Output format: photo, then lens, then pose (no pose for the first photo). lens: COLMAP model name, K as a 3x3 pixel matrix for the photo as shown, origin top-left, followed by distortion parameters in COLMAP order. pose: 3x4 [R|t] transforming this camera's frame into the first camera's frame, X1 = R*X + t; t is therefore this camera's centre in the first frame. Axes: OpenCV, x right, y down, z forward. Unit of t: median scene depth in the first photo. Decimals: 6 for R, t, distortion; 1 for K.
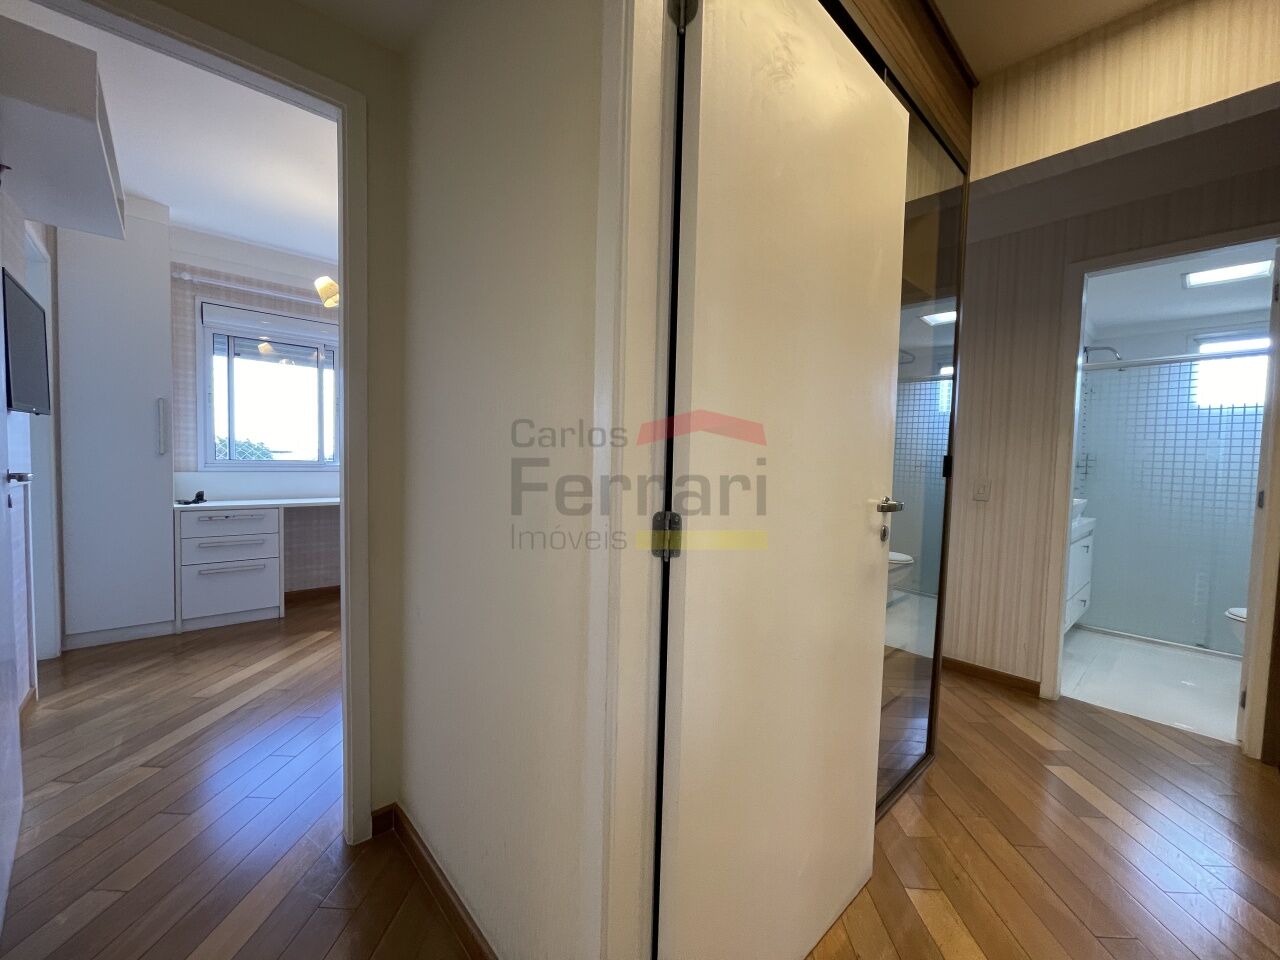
lens RADIAL K [[514.1, 0, 639.9], [0, 514.1, 481.9], [0, 0, 1]] dist [0.000653, 0.000925]
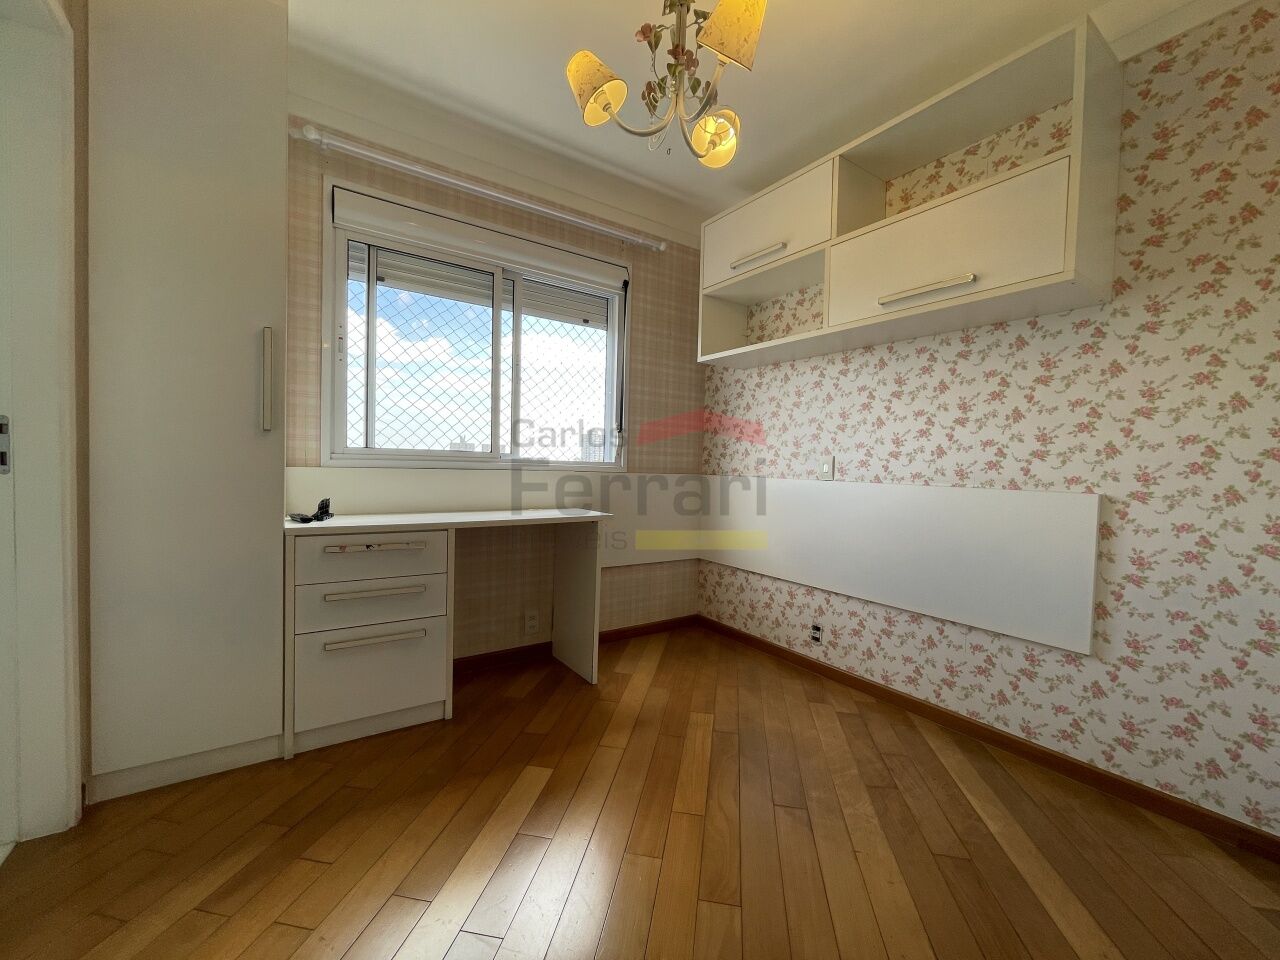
lens RADIAL K [[514.1, 0, 639.2], [0, 514.1, 480.6], [0, 0, 1]] dist [0.000653, 0.000925]
pose [[0.991316, 0.003162, -0.131462, -0.418002], [-0.005966, 0.999763, -0.020943, 0.007045], [0.131365, 0.021545, 0.991100, 0.460372]]
